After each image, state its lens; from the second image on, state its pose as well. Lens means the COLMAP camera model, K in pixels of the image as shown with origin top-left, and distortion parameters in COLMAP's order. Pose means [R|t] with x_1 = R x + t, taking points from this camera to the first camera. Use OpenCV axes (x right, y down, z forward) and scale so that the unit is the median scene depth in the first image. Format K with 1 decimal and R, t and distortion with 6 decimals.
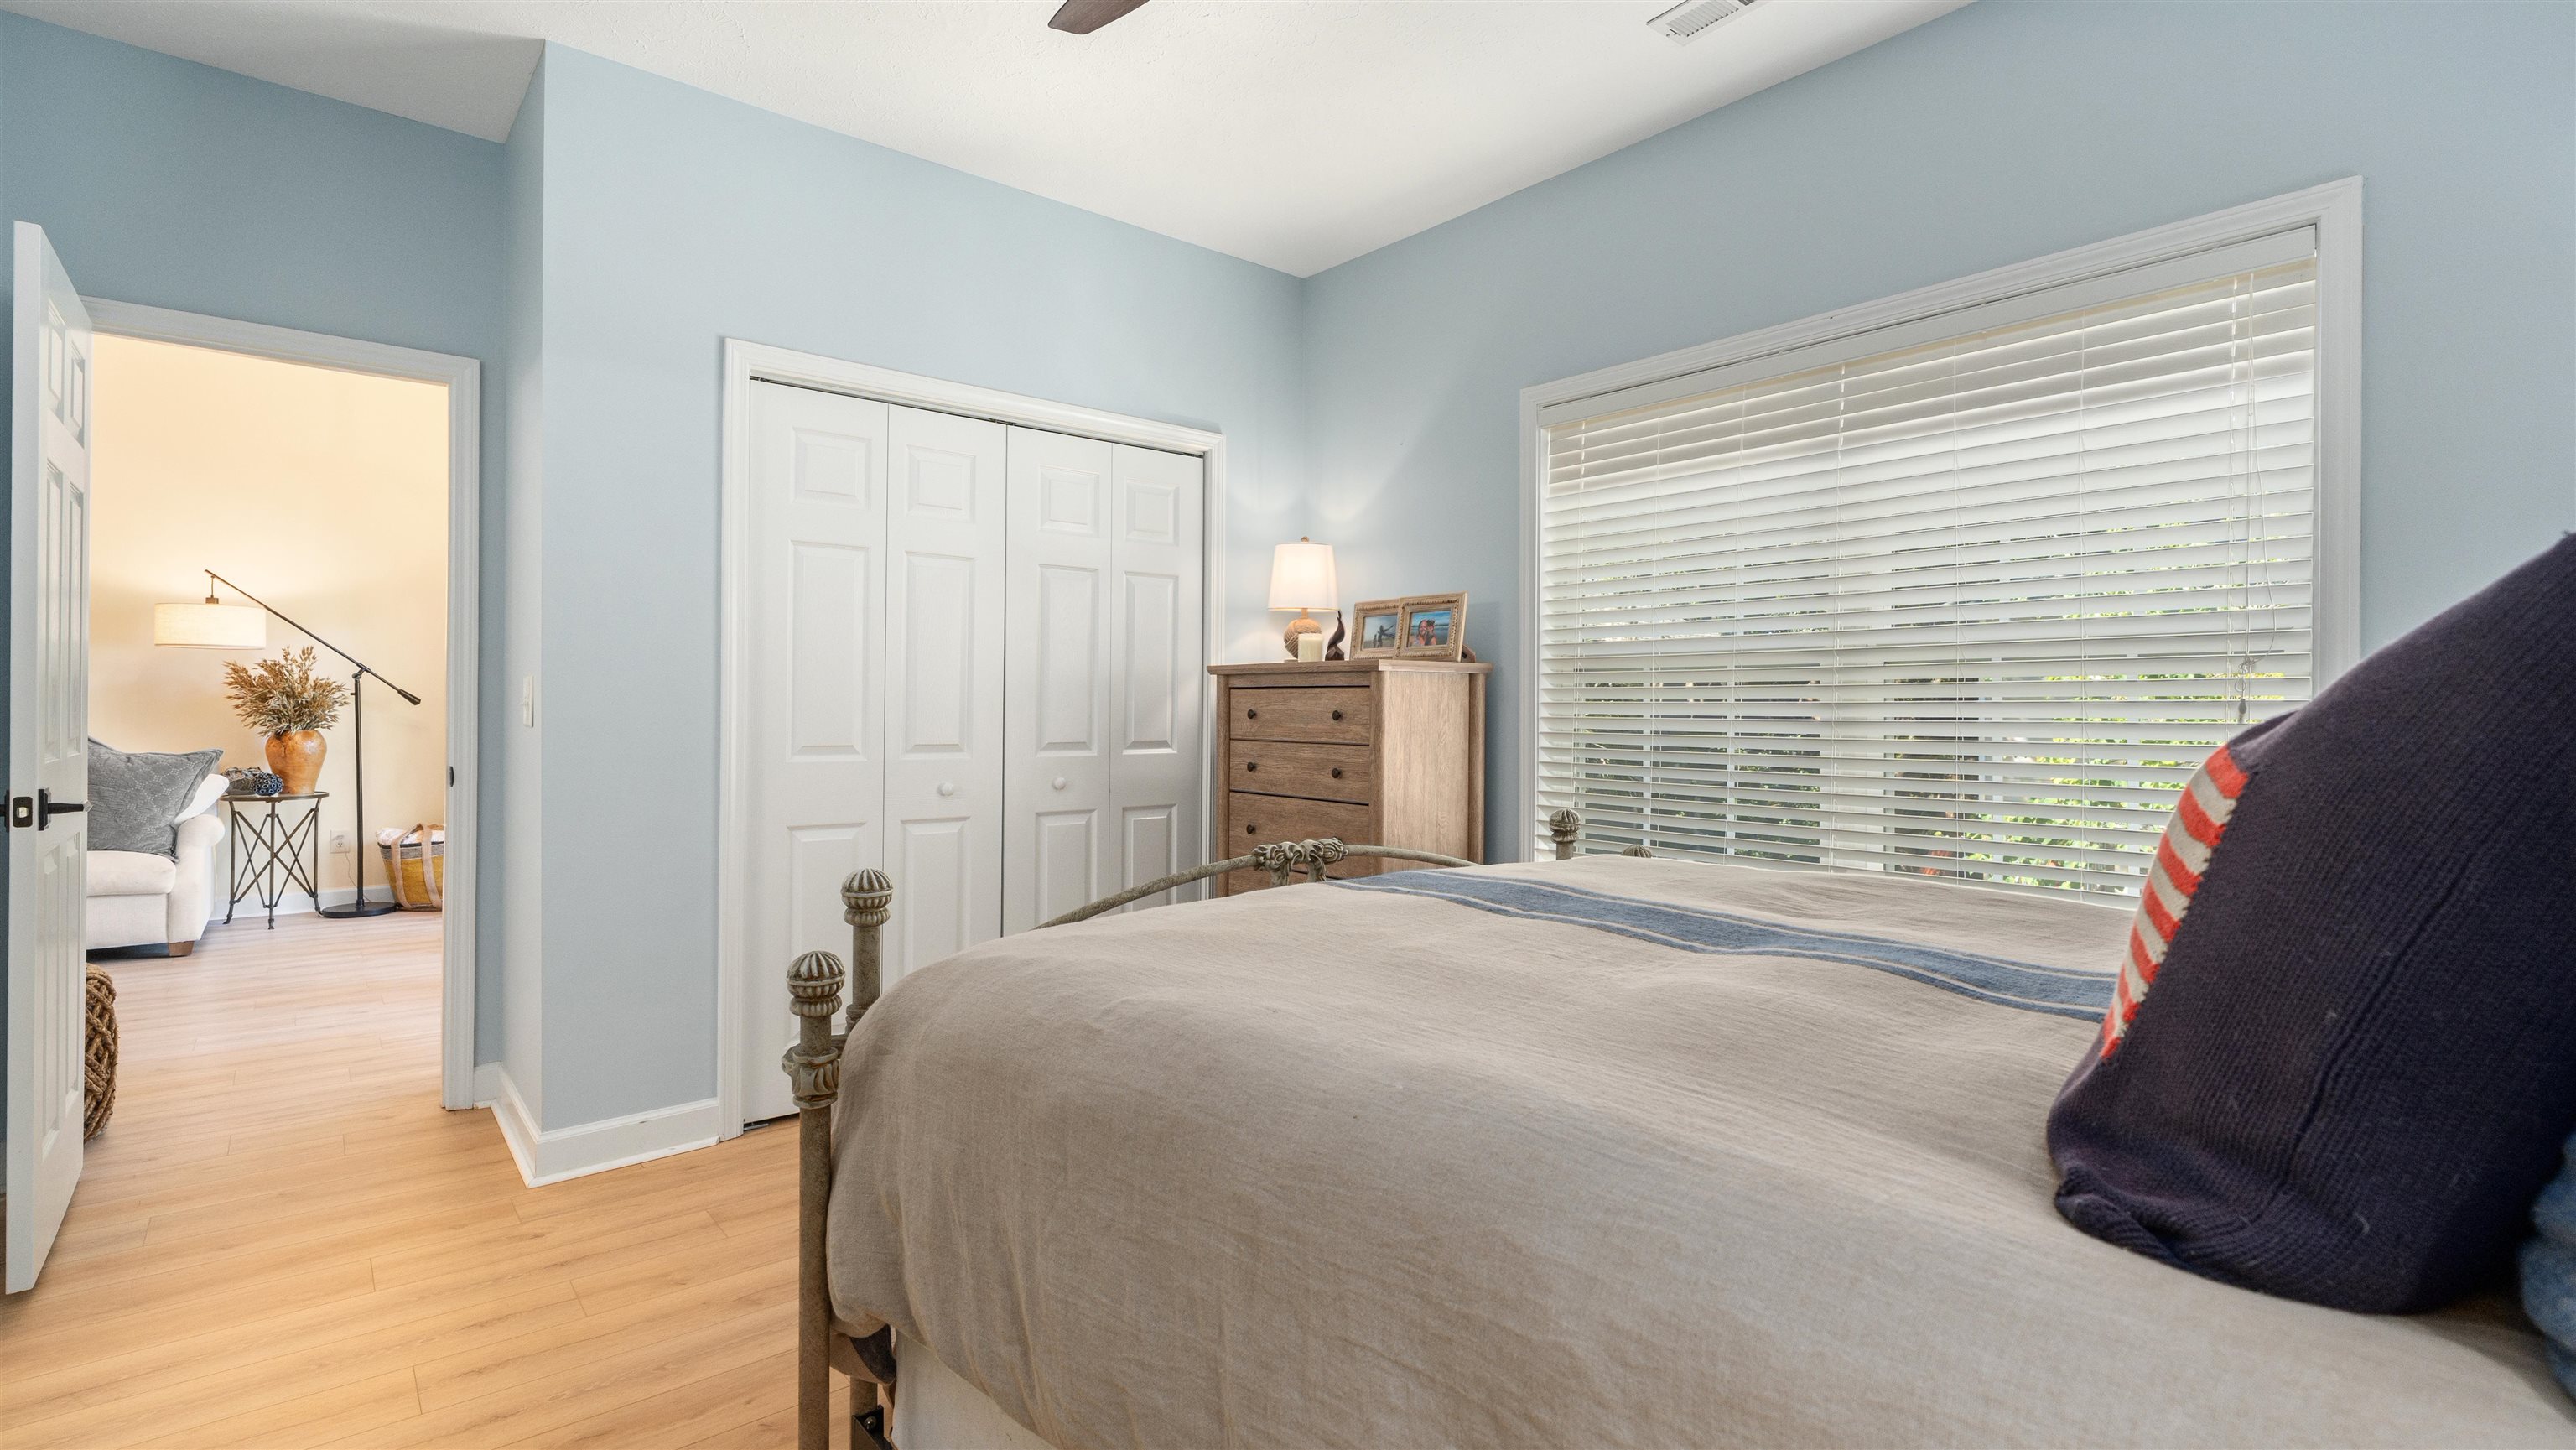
lens RADIAL K [[1174.6, 0, 1293.4], [0, 1174.6, 707.2], [0, 0, 1]] dist [-0.002551, -0.000200]
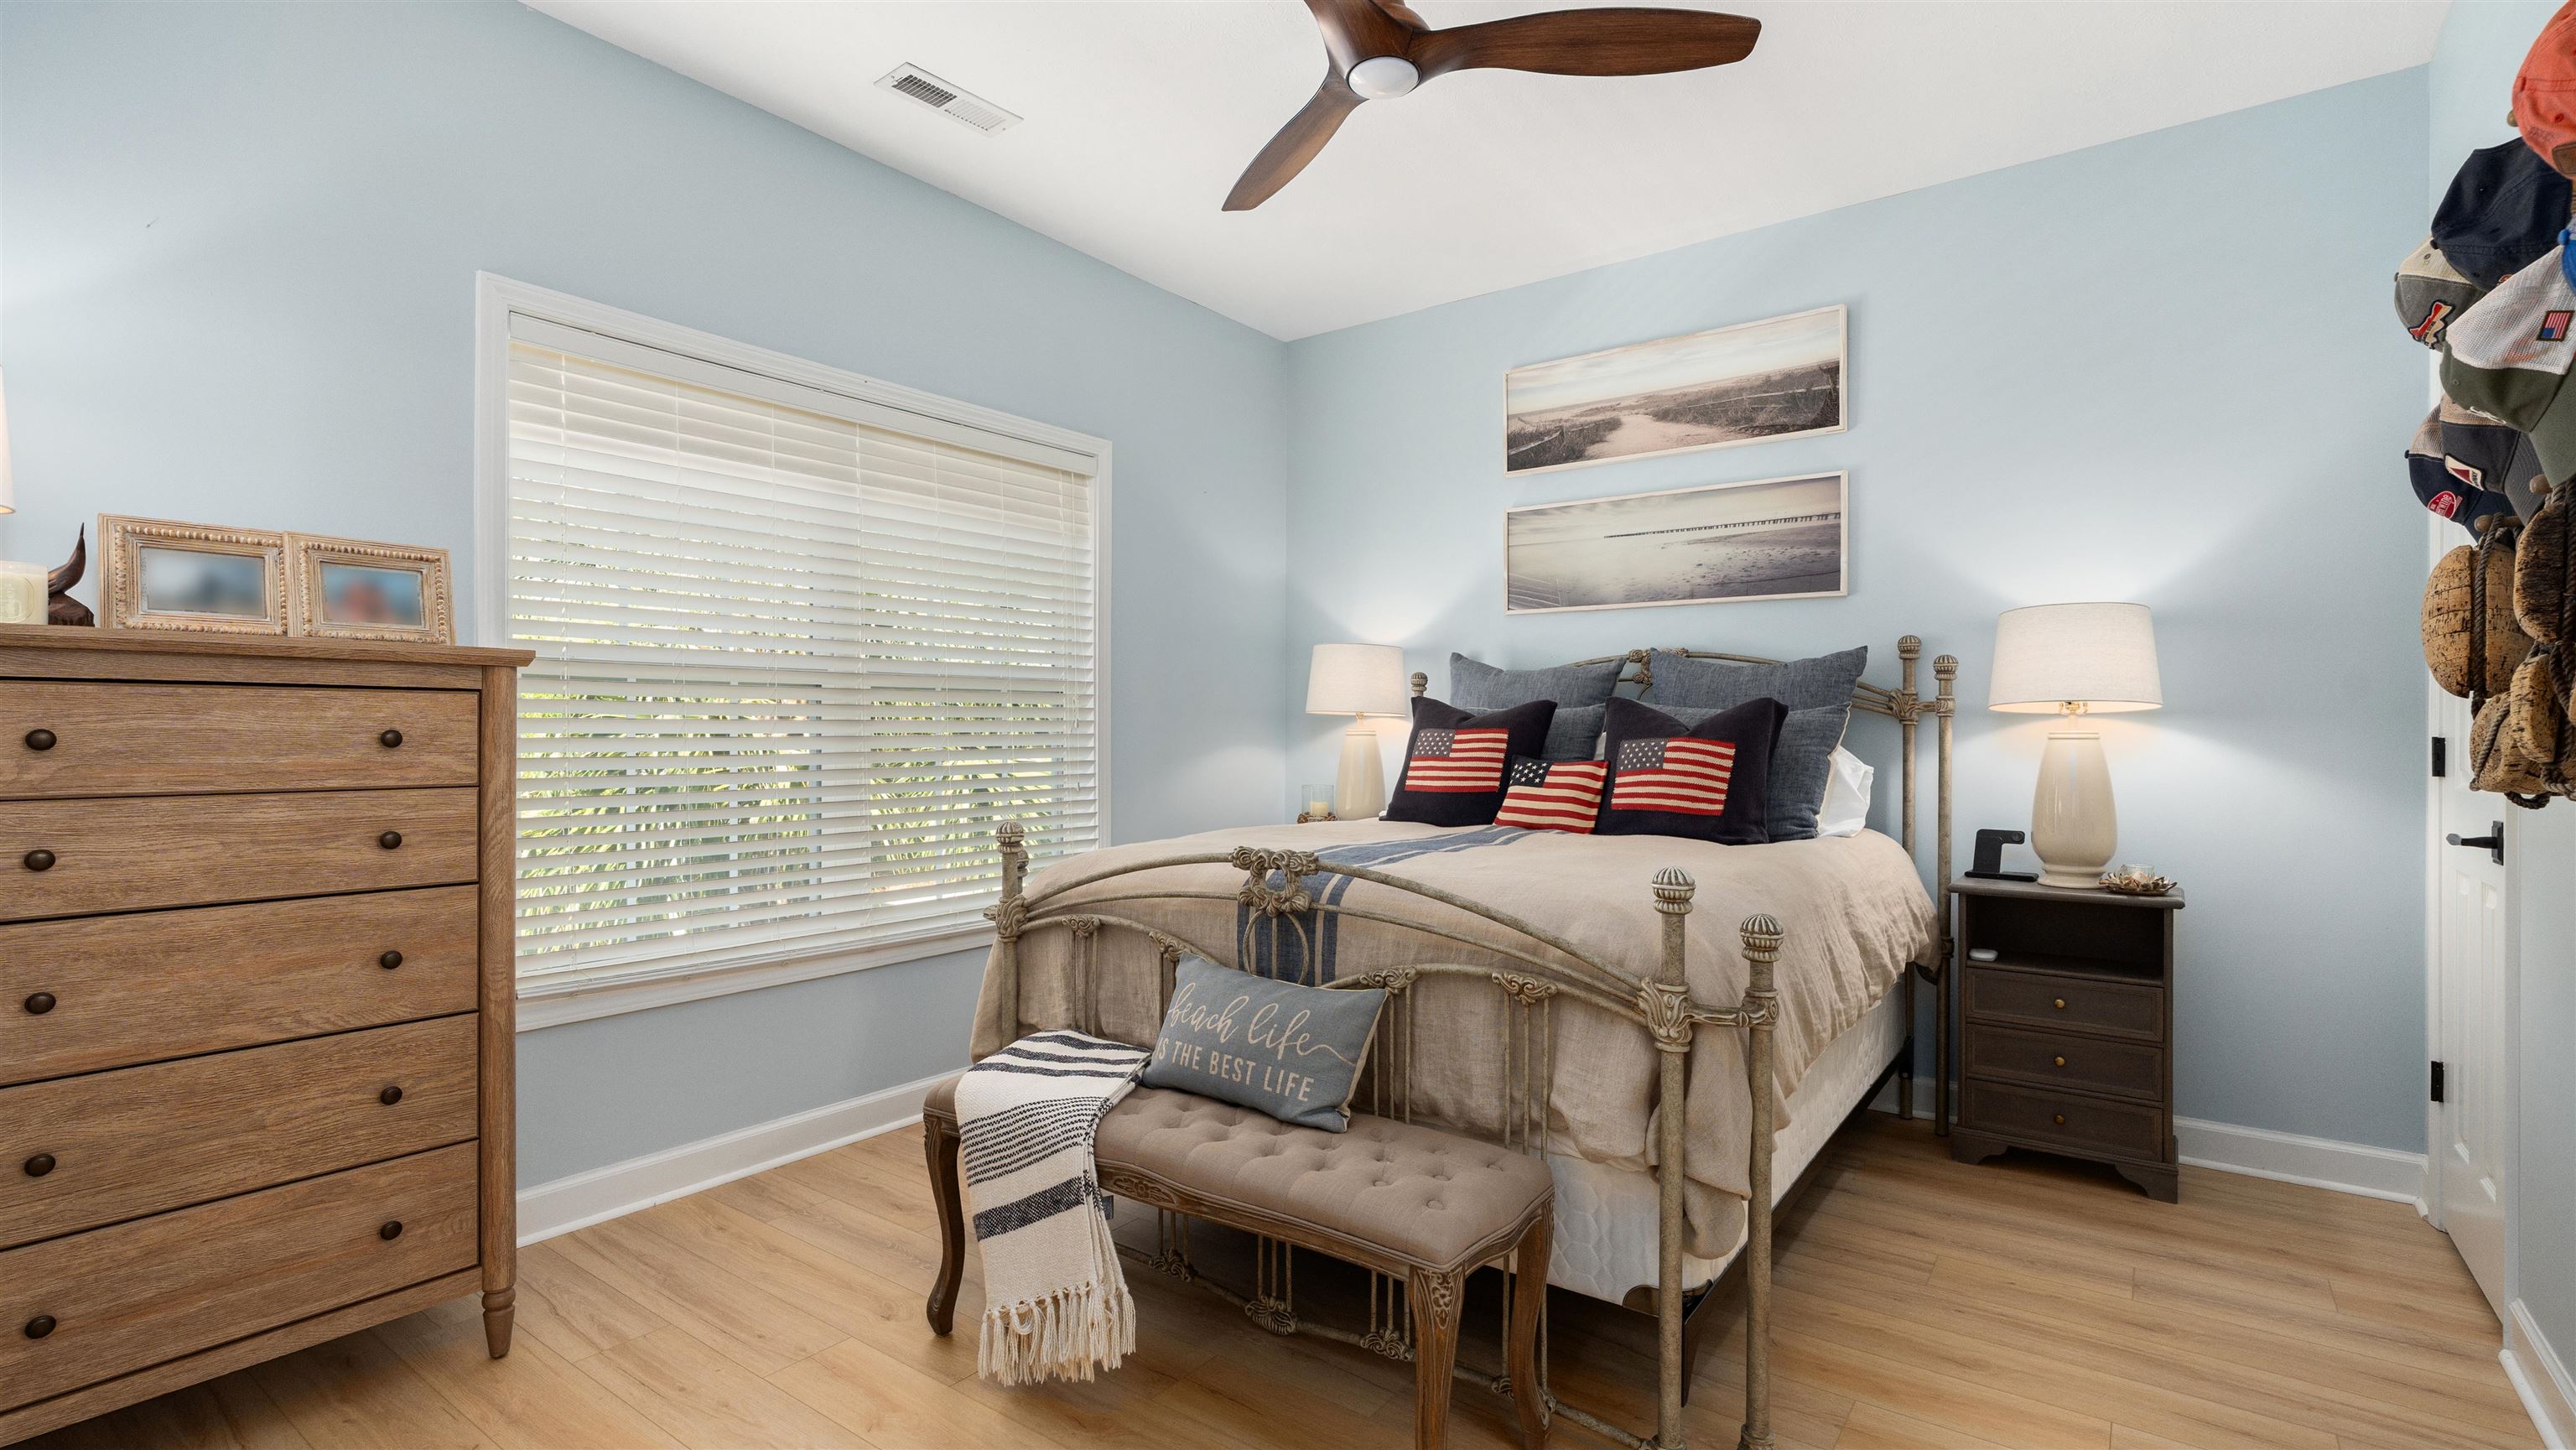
lens RADIAL K [[1184.6, 0, 1288.0], [0, 1184.6, 725.0], [0, 0, 1]] dist [-0.004103, -0.000228]
pose [[-0.230211, -0.004248, 0.973131, -0.608637], [-0.006603, 0.999974, 0.002803, -0.004157], [-0.973118, -0.005781, -0.230233, 0.692392]]
